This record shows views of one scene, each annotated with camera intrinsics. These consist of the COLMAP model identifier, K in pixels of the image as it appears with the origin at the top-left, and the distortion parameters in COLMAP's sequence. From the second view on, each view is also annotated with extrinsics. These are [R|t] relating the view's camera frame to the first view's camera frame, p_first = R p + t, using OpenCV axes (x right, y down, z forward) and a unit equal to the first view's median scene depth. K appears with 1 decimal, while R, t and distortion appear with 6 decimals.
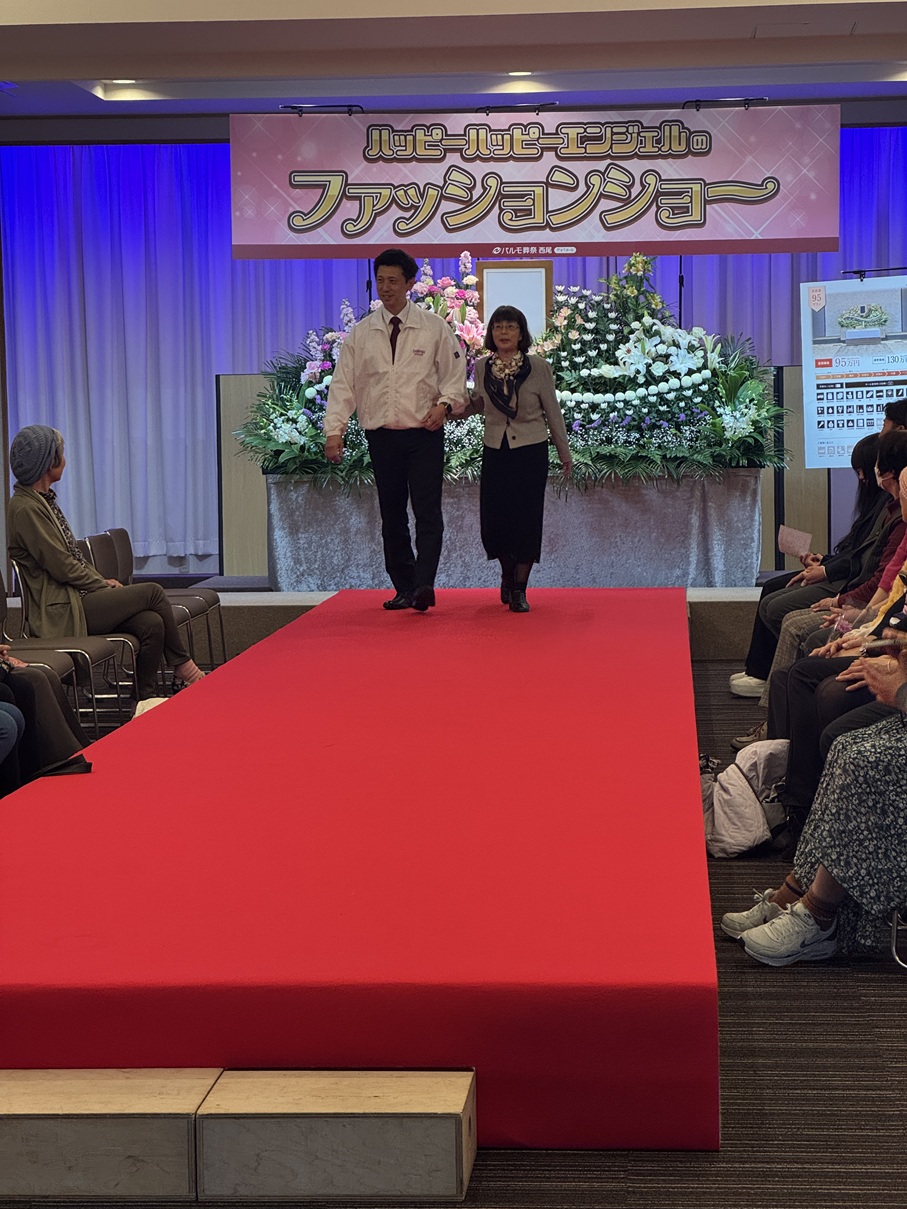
lens RADIAL K [[2616.1, 0, 453.5], [0, 2616.1, 604.5], [0, 0, 1]] dist [-0.110061, 4.750862]
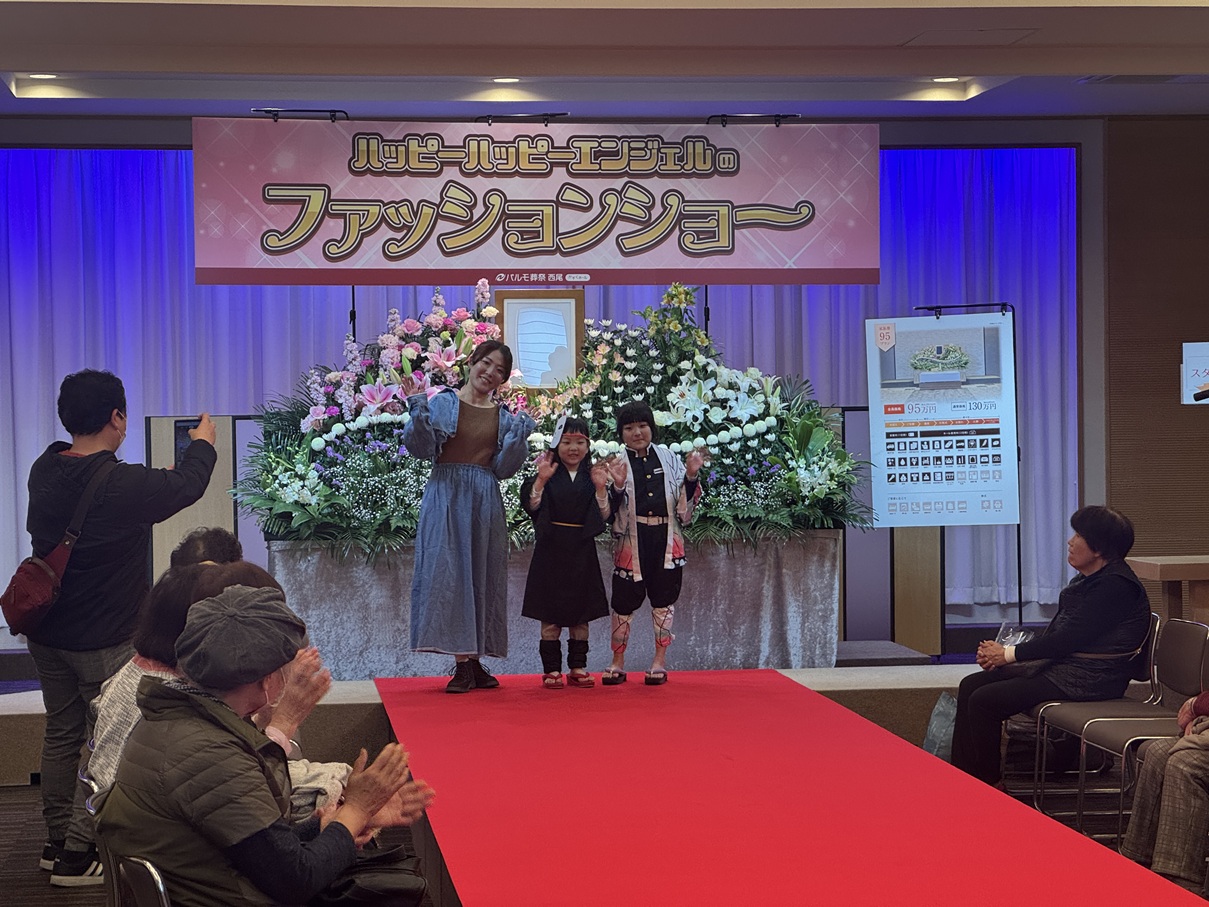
lens RADIAL K [[2616.1, 0, 604.5], [0, 2616.1, 453.5], [0, 0, 1]] dist [-0.110061, 4.750862]
pose [[0.982969, -0.002510, 0.183752, -0.115505], [0.013695, 0.998127, -0.059624, -0.025094], [-0.183258, 0.061125, 0.981163, 0.145885]]
